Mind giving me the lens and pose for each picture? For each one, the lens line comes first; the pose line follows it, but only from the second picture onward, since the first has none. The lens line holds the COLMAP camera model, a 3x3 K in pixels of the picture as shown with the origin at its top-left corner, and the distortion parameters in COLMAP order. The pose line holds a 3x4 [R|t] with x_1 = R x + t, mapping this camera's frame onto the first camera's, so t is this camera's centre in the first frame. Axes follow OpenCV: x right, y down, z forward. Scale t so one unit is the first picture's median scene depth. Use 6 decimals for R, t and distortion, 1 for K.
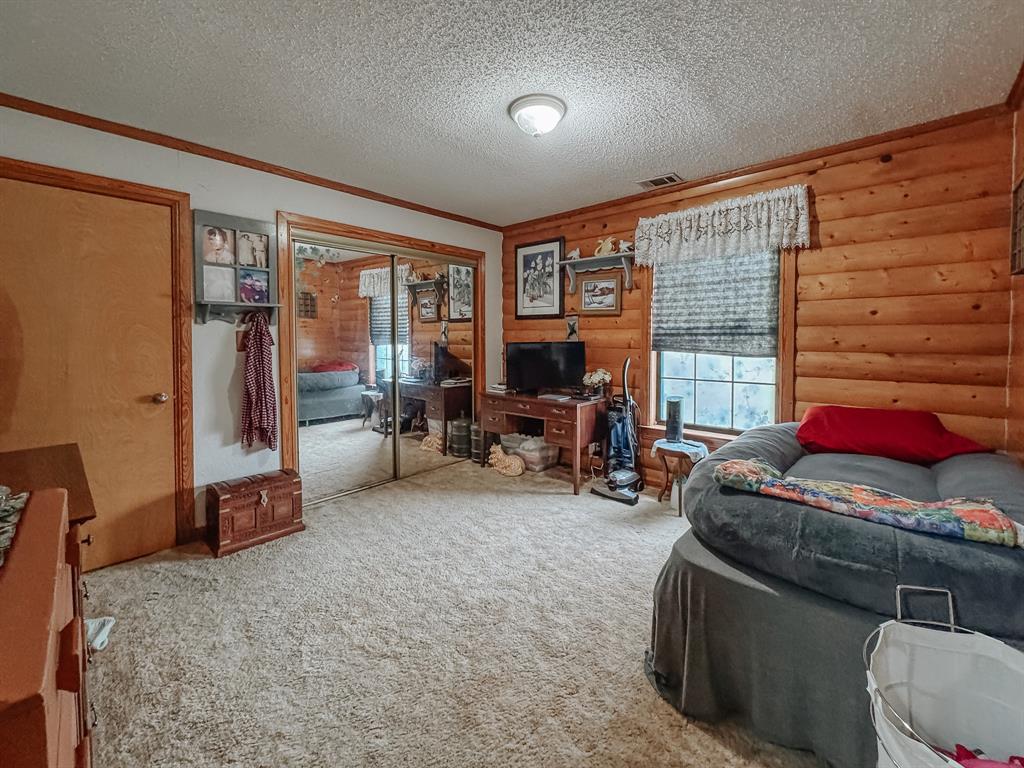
lens RADIAL K [[431.4, 0, 542.4], [0, 431.4, 352.3], [0, 0, 1]] dist [-0.000283, 0.000069]
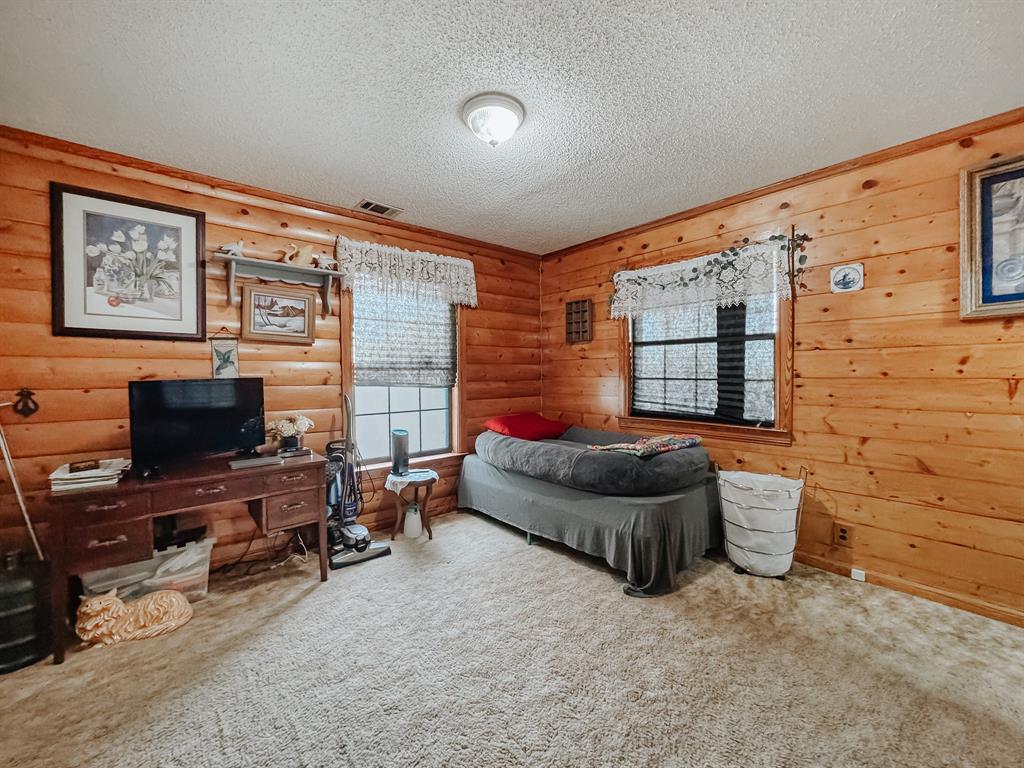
lens RADIAL K [[405.1, 0, 512.0], [0, 405.1, 384.0], [0, 0, 1]] dist [-0.000299, 0.000032]
pose [[0.174433, -0.026381, 0.984316, -0.544478], [0.040471, 0.998988, 0.019602, -0.012404], [-0.983837, 0.036417, 0.175324, 0.538676]]
